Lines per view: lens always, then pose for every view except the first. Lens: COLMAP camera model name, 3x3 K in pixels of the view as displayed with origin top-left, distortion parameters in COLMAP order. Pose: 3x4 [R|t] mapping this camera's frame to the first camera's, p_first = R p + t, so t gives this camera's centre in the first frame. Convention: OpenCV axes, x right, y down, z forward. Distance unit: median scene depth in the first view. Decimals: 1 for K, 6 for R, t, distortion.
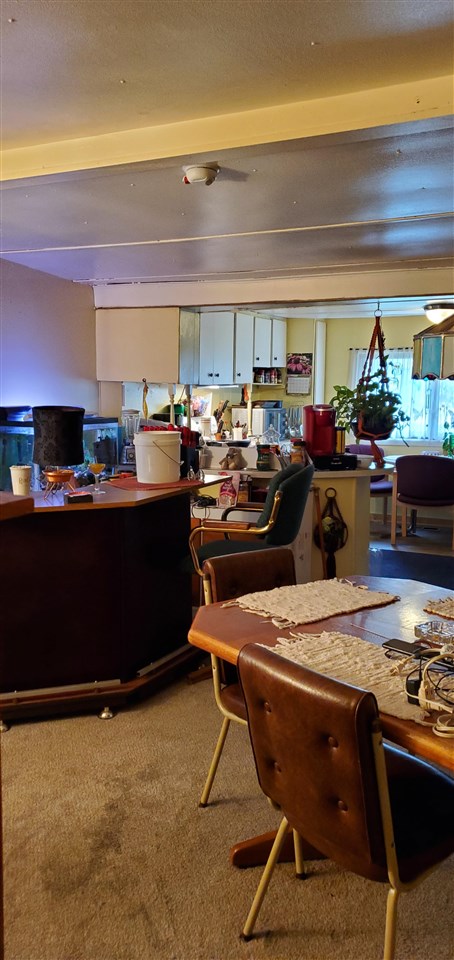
lens RADIAL K [[737.7, 0, 223.6], [0, 737.7, 484.0], [0, 0, 1]] dist [0.013517, 0.016371]
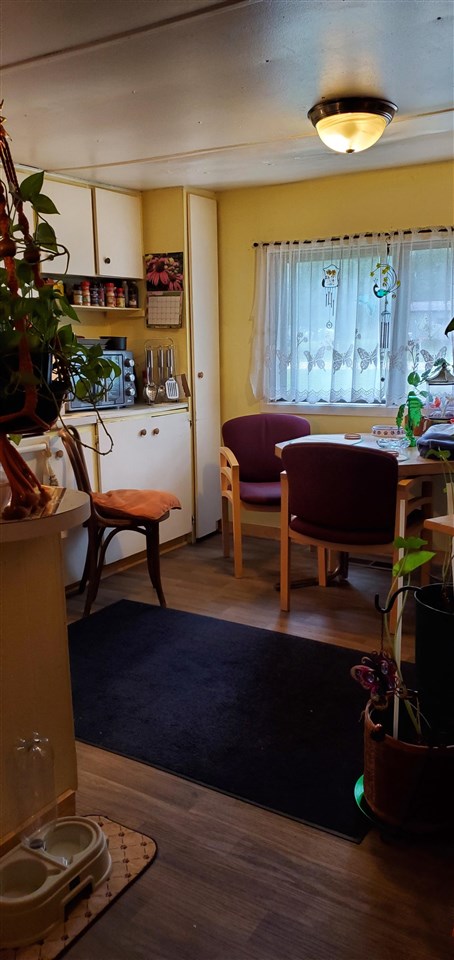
lens RADIAL K [[737.7, 0, 230.4], [0, 737.7, 480.1], [0, 0, 1]] dist [0.013517, 0.016371]
pose [[0.995466, 0.007932, -0.094790, 0.219558], [-0.001979, 0.998028, 0.062731, -0.038941], [0.095101, -0.062259, 0.993519, 0.442390]]
